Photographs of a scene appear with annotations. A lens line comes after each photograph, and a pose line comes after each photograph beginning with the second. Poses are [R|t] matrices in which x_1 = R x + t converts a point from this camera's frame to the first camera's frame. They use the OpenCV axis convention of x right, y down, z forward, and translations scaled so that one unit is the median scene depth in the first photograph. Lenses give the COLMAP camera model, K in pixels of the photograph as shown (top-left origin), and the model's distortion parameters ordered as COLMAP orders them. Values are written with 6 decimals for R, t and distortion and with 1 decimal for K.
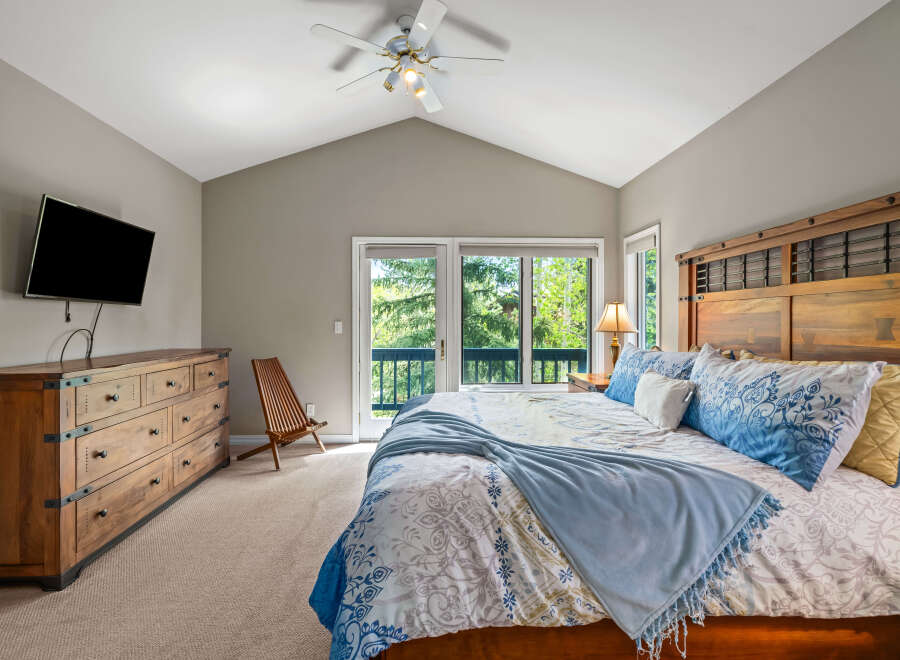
lens RADIAL K [[458.6, 0, 445.5], [0, 458.6, 323.1], [0, 0, 1]] dist [0.001568, -0.004097]
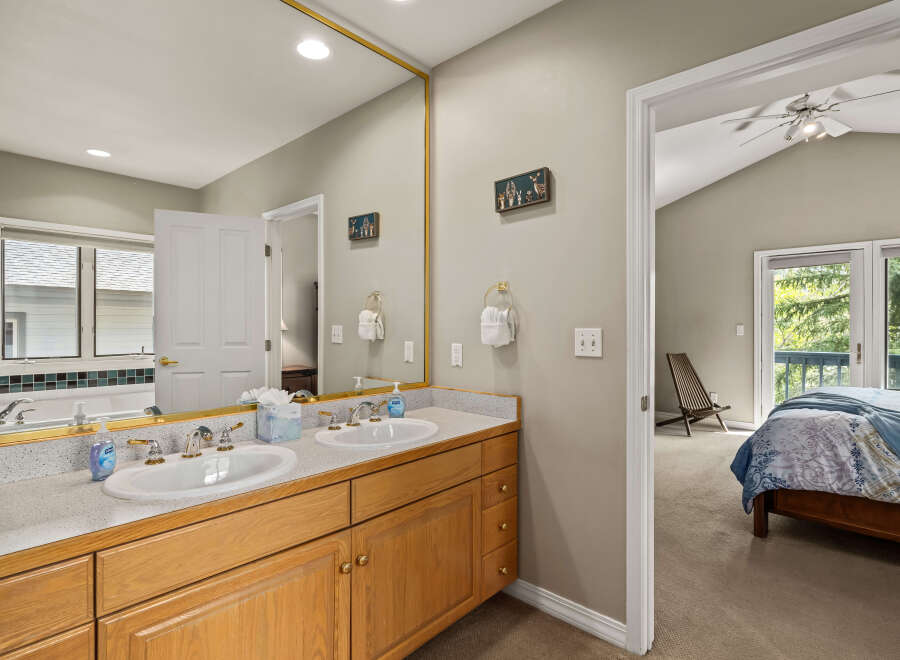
lens RADIAL K [[458.6, 0, 450.2], [0, 458.6, 325.2], [0, 0, 1]] dist [0.001568, -0.004097]
pose [[0.708980, -0.001067, -0.705227, 0.183157], [-0.001518, 0.999994, -0.003039, 0.002522], [0.705227, 0.003225, 0.708975, -0.956388]]
